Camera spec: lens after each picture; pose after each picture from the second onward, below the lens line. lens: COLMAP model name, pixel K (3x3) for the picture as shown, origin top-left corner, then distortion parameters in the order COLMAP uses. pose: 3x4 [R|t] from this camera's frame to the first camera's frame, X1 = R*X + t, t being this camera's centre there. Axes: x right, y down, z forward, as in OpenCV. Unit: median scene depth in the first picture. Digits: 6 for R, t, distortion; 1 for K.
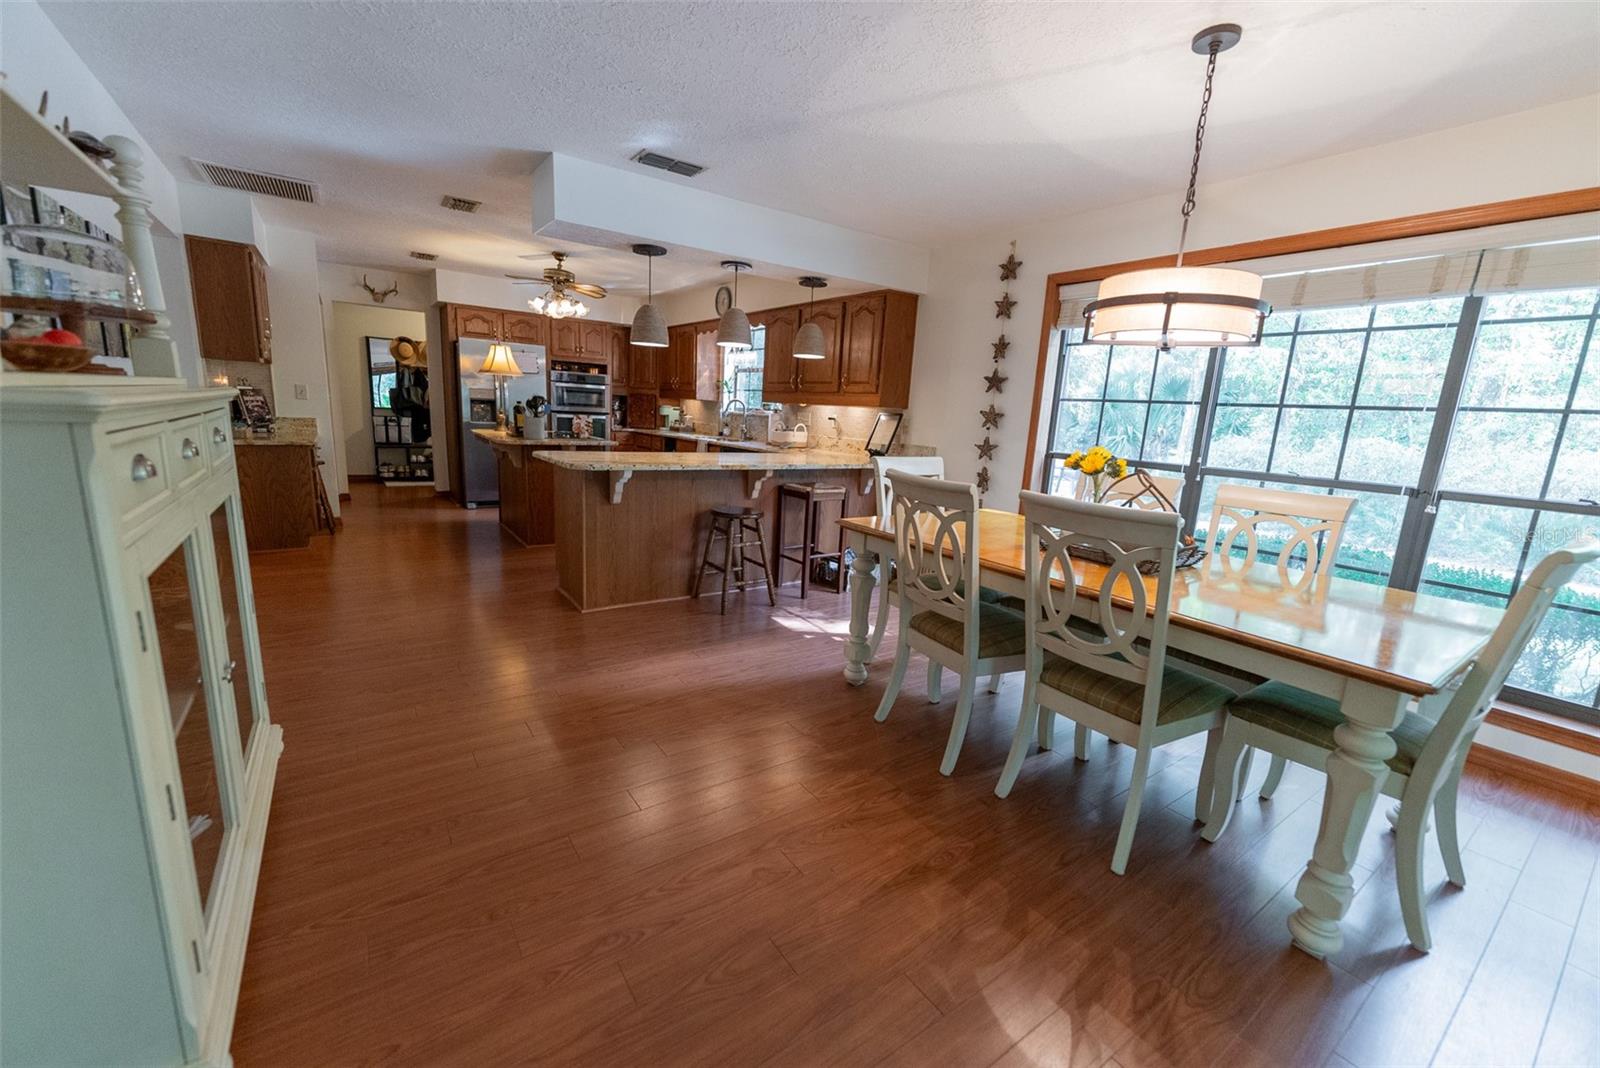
lens RADIAL K [[634.4, 0, 804.7], [0, 634.4, 536.1], [0, 0, 1]] dist [0.001893, 0.000302]
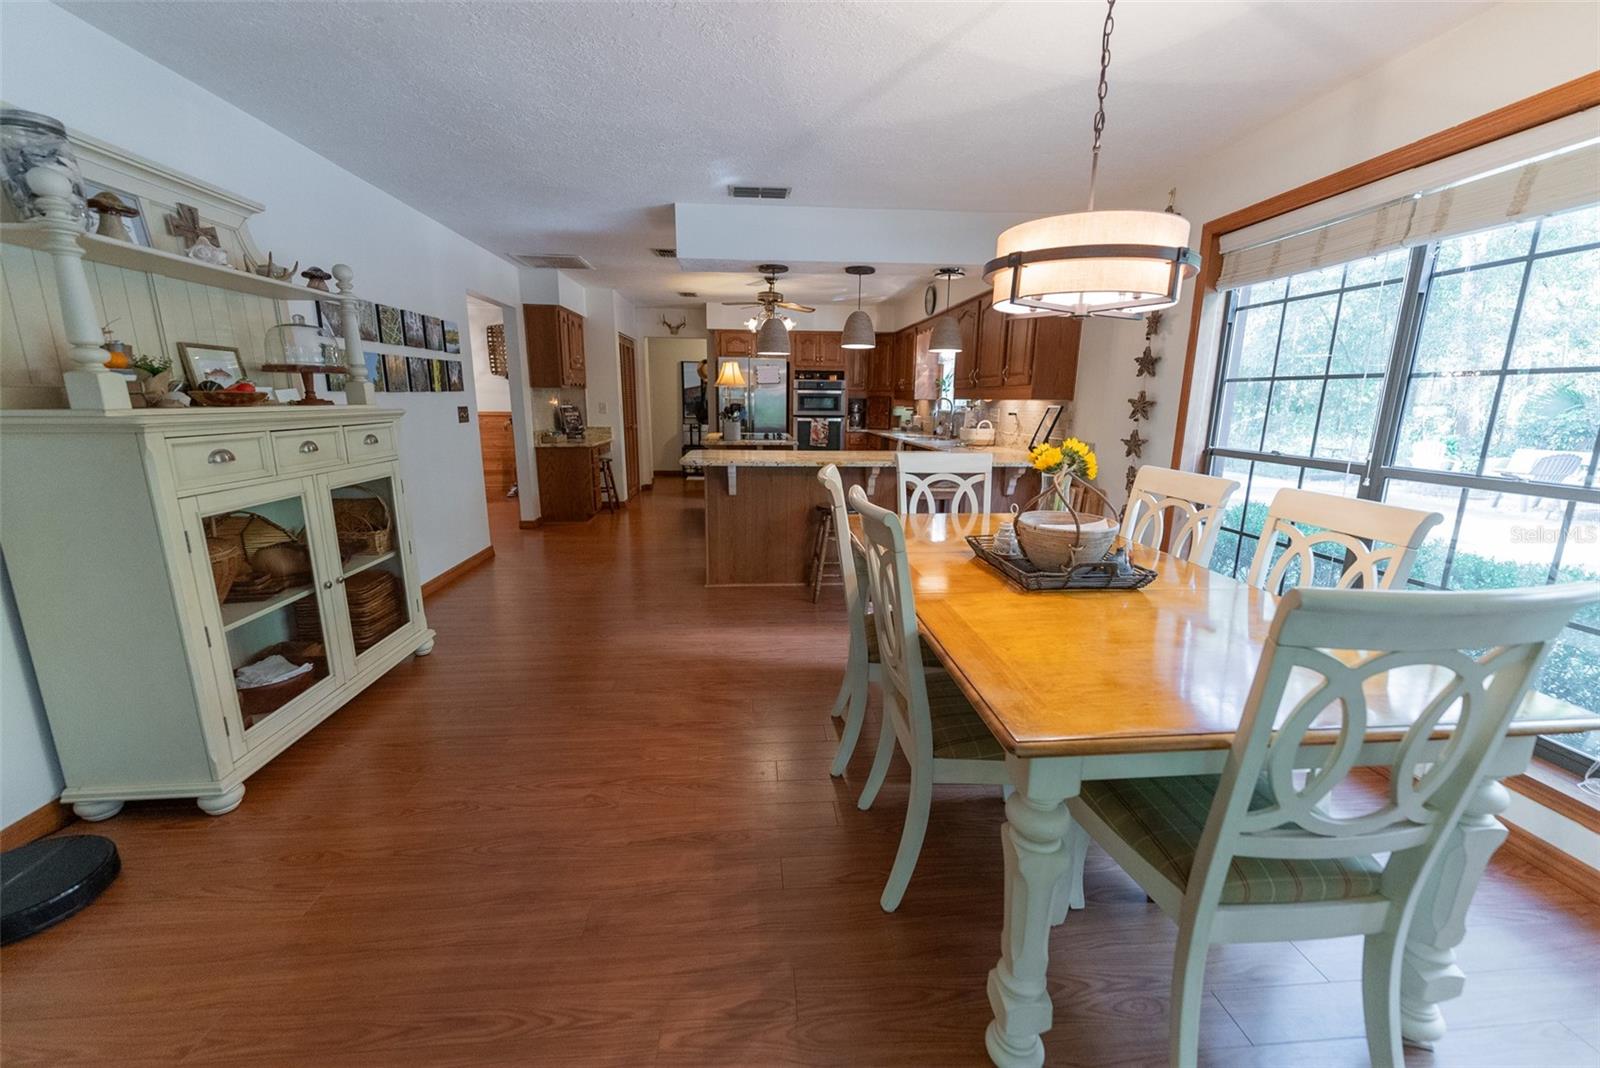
lens RADIAL K [[634.4, 0, 805.8], [0, 634.4, 536.0], [0, 0, 1]] dist [0.001893, 0.000302]
pose [[0.863679, 0.061856, -0.500232, 0.235660], [-0.062492, 0.997925, 0.015502, -0.002153], [0.500153, 0.017872, 0.865753, 0.043102]]
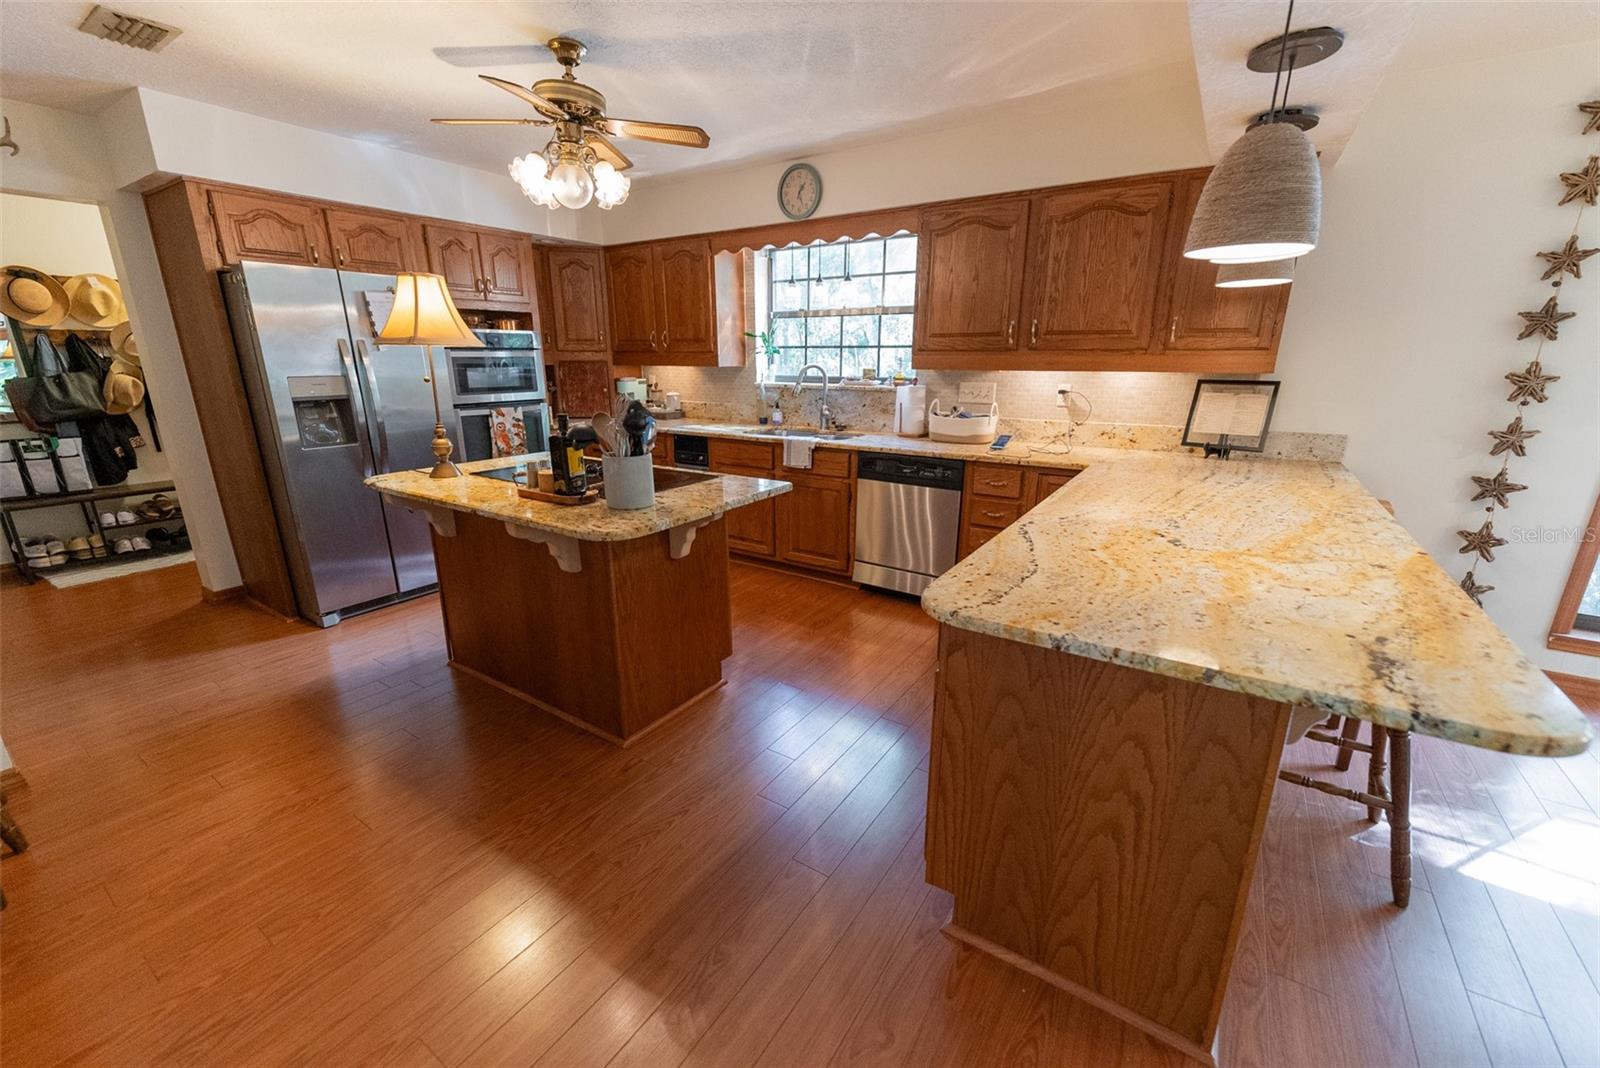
lens RADIAL K [[634.4, 0, 806.1], [0, 634.4, 535.1], [0, 0, 1]] dist [0.001893, 0.000302]
pose [[0.930519, -0.152583, 0.332945, -0.373404], [0.121147, 0.986142, 0.113349, -0.136343], [-0.345626, -0.065138, 0.936109, 0.466801]]
